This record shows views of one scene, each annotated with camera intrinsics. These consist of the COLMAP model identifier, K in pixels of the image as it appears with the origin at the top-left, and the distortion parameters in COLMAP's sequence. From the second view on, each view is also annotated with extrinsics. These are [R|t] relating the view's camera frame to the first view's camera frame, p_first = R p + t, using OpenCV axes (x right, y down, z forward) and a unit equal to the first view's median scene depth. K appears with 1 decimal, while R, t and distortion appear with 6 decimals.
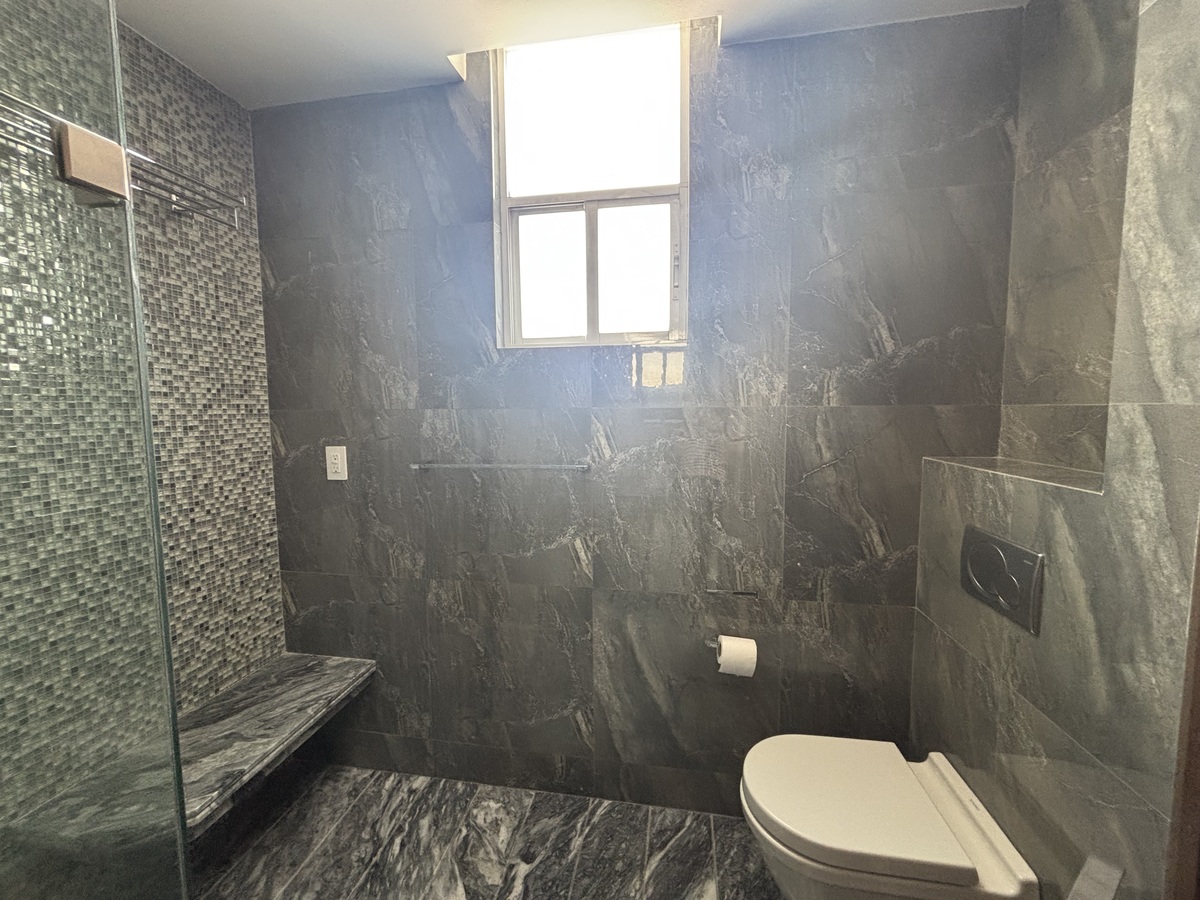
lens RADIAL K [[484.2, 0, 599.1], [0, 484.2, 450.2], [0, 0, 1]] dist [0.001306, -0.001601]
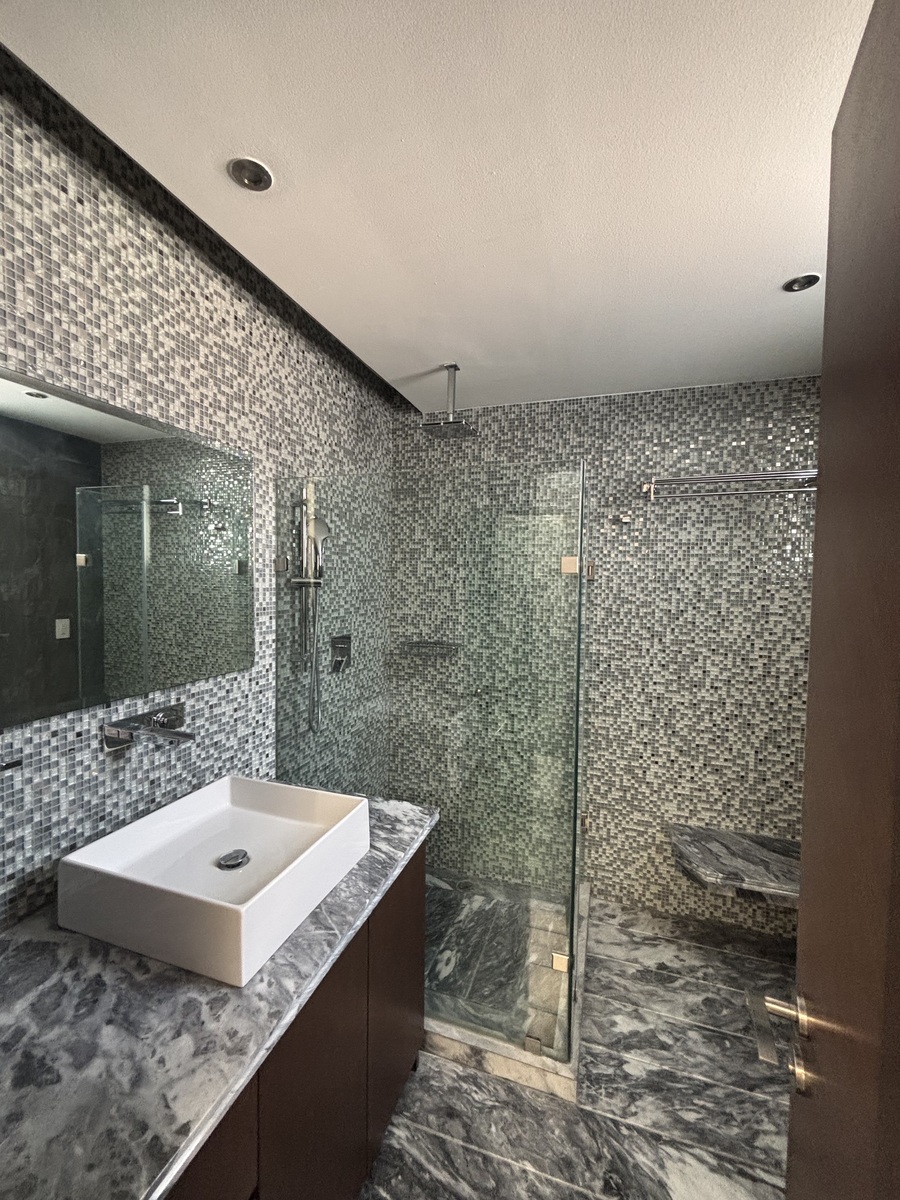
lens RADIAL K [[484.2, 0, 451.0], [0, 484.2, 599.4], [0, 0, 1]] dist [0.001306, -0.001601]
pose [[-0.189581, 0.040034, -0.981049, 0.778543], [-0.092690, 0.993977, 0.058473, -0.164557], [0.977480, 0.102019, -0.184729, 0.310343]]
